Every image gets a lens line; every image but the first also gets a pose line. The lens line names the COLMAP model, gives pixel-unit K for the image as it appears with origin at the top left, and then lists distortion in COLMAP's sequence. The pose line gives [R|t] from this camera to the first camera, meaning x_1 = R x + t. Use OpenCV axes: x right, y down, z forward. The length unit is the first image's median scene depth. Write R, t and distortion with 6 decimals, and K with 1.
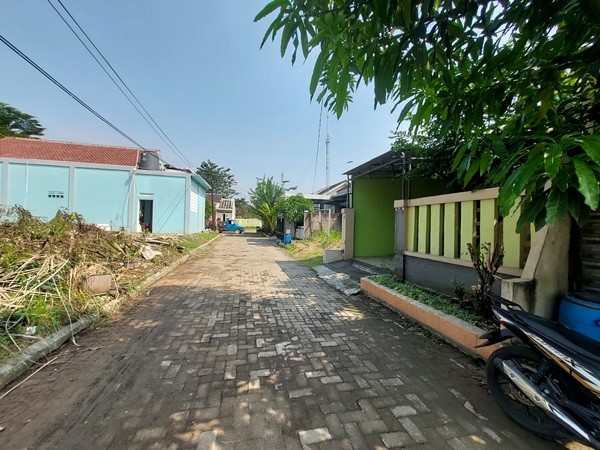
lens RADIAL K [[233.4, 0, 297.3], [0, 233.4, 223.5], [0, 0, 1]] dist [-0.001922, -0.000227]
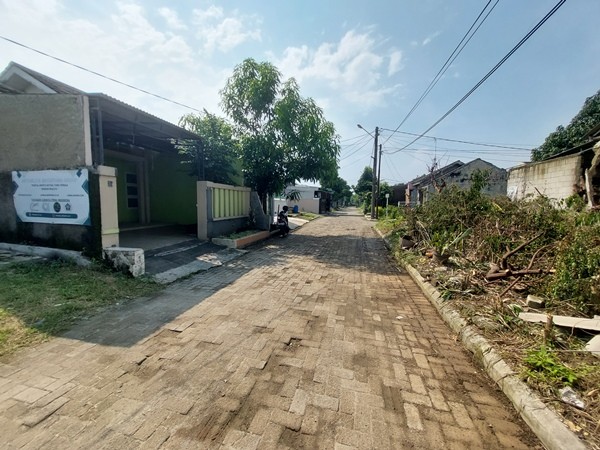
lens RADIAL K [[233.4, 0, 299.9], [0, 233.4, 225.2], [0, 0, 1]] dist [-0.001922, -0.000227]
pose [[-0.889027, -0.084072, 0.450071, -0.895401], [-0.042461, 0.993900, 0.101784, -0.013679], [-0.455883, 0.071378, -0.887173, 2.756589]]
